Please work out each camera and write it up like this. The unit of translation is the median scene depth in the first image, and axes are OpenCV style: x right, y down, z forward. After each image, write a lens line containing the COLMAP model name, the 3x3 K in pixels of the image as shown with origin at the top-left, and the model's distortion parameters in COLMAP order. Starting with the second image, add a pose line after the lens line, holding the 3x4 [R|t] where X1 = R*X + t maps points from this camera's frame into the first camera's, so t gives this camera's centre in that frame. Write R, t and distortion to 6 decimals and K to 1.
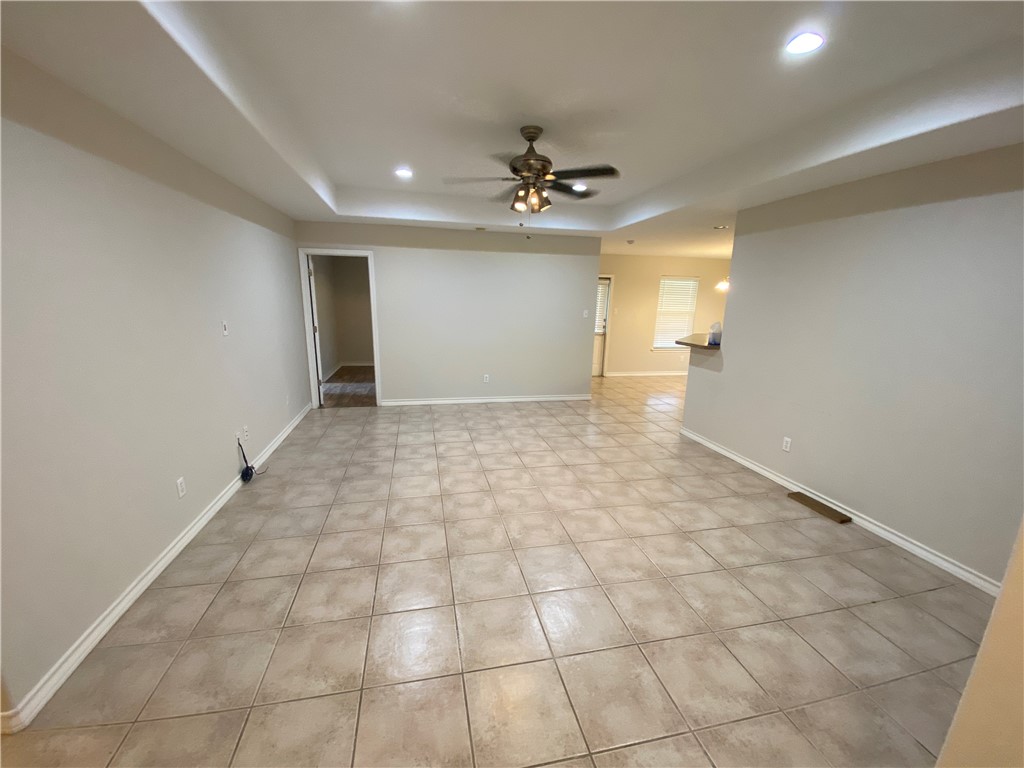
lens RADIAL K [[415.0, 0, 507.3], [0, 415.0, 387.4], [0, 0, 1]] dist [0.038564, -0.031590]
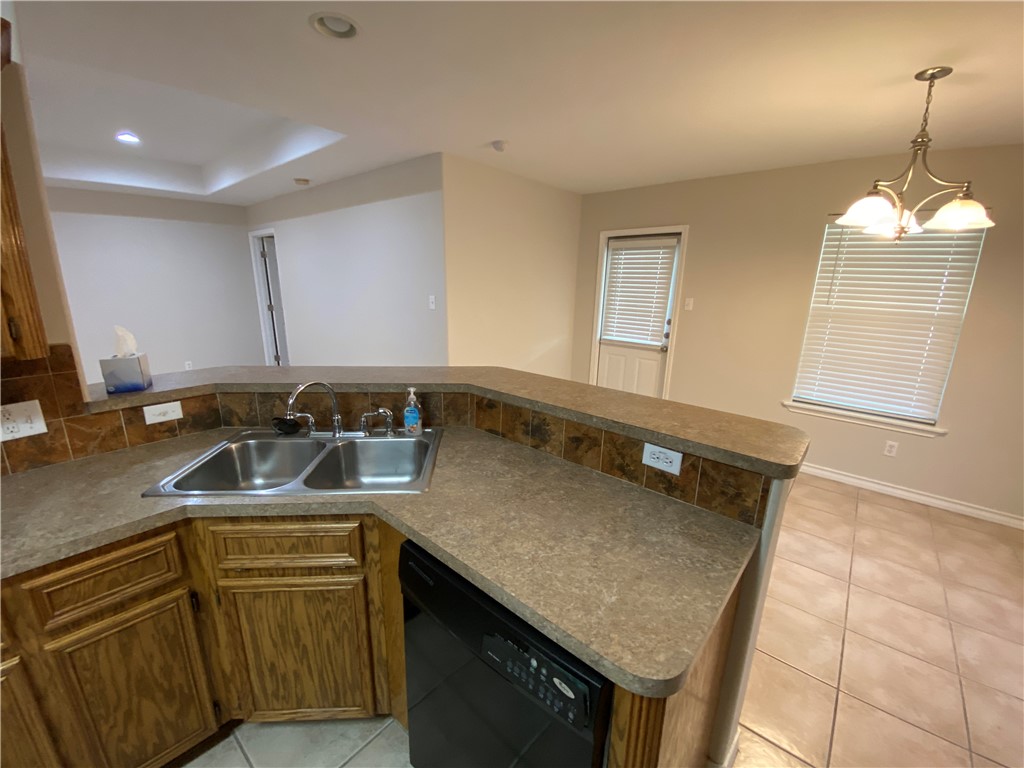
lens RADIAL K [[415.0, 0, 507.3], [0, 415.0, 387.4], [0, 0, 1]] dist [0.038564, -0.031590]
pose [[0.588042, 0.188368, -0.786590, 0.521870], [-0.174138, 0.979181, 0.104305, -0.104691], [0.789862, 0.075640, 0.608602, 0.558313]]
